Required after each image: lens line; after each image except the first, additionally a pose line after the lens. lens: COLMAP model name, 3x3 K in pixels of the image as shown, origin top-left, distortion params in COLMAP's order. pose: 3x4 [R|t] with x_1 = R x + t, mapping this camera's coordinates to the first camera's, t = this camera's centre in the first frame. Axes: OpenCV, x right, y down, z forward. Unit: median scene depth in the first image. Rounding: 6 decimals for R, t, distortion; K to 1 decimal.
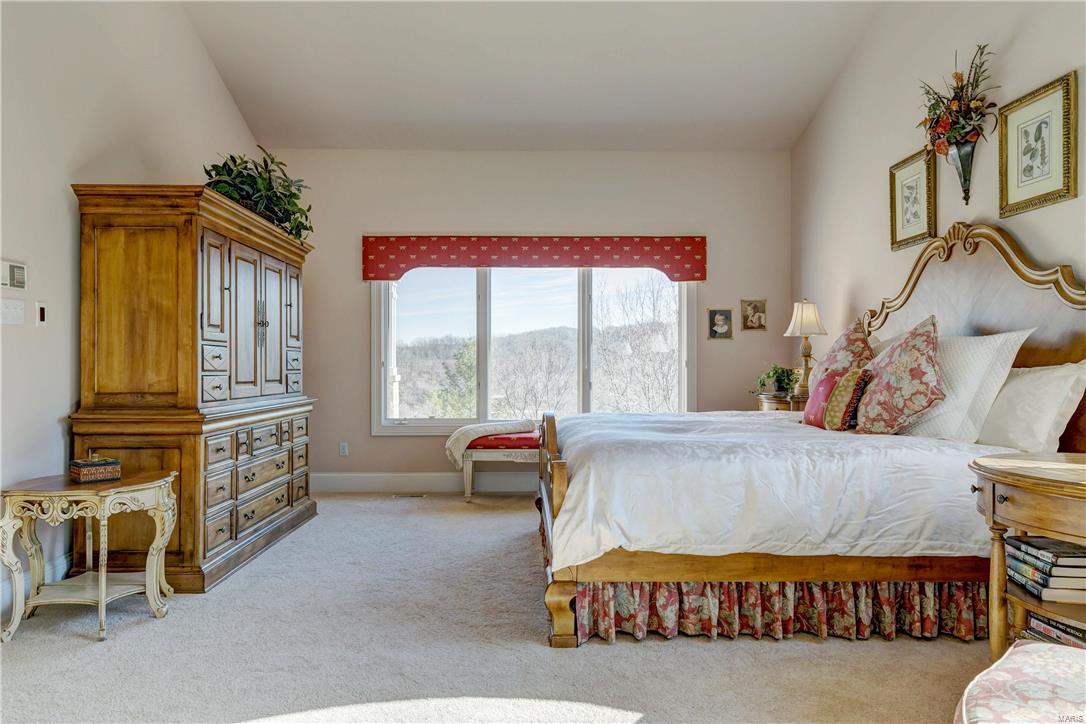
lens RADIAL K [[691.8, 0, 541.7], [0, 691.8, 364.3], [0, 0, 1]] dist [0.010499, -0.002108]
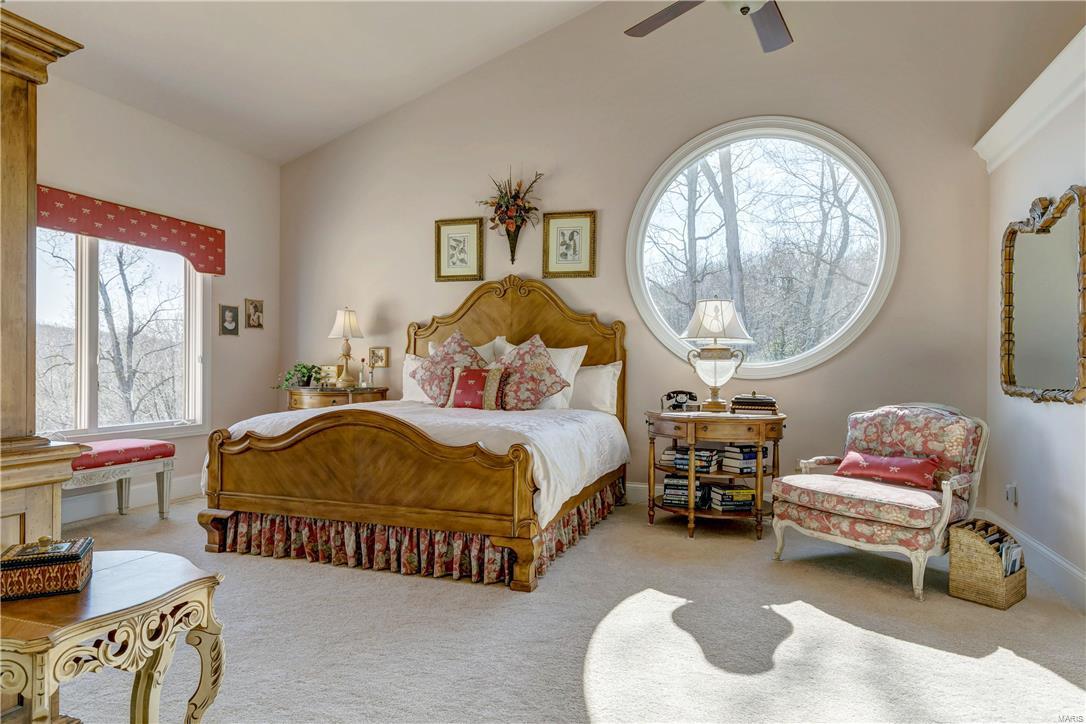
lens RADIAL K [[660.2, 0, 539.3], [0, 660.2, 364.6], [0, 0, 1]] dist [0.001563, -0.000889]
pose [[0.353654, 0.005783, 0.935358, -0.729056], [-0.012608, 0.999920, -0.001415, 0.001394], [-0.935291, -0.011292, 0.353699, 0.379749]]
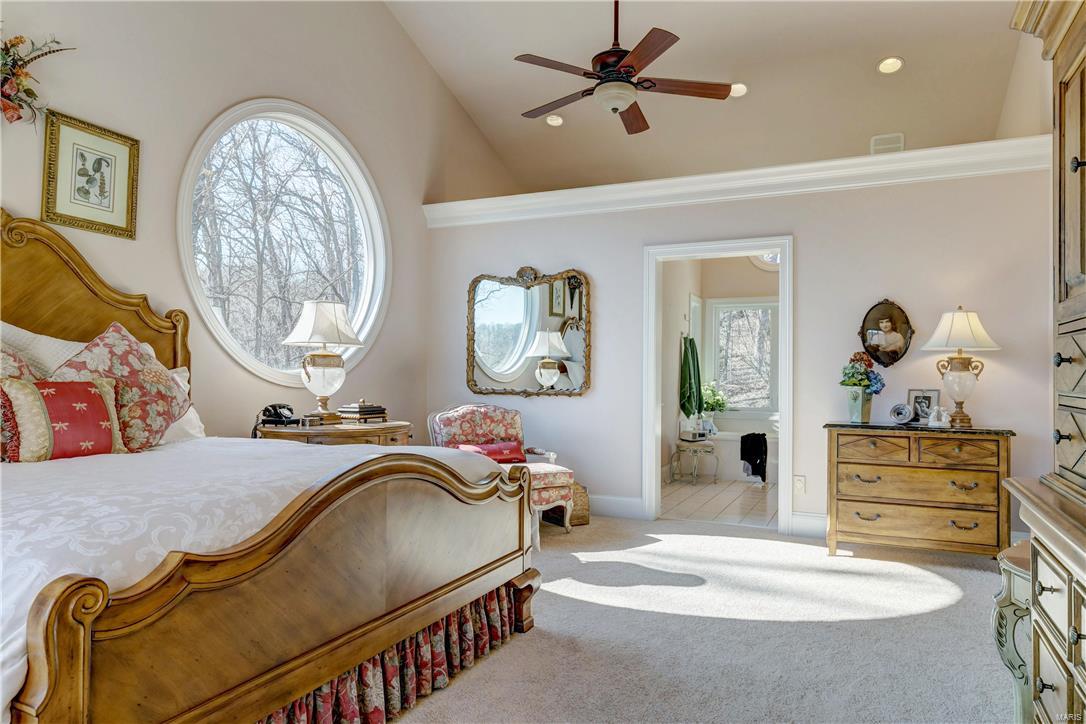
lens RADIAL K [[691.8, 0, 549.8], [0, 691.8, 360.5], [0, 0, 1]] dist [0.010499, -0.002108]
pose [[-0.894056, 0.015514, 0.447687, -0.340319], [0.001564, 0.999502, -0.031512, 0.011928], [-0.447953, -0.027473, -0.893635, 1.334741]]
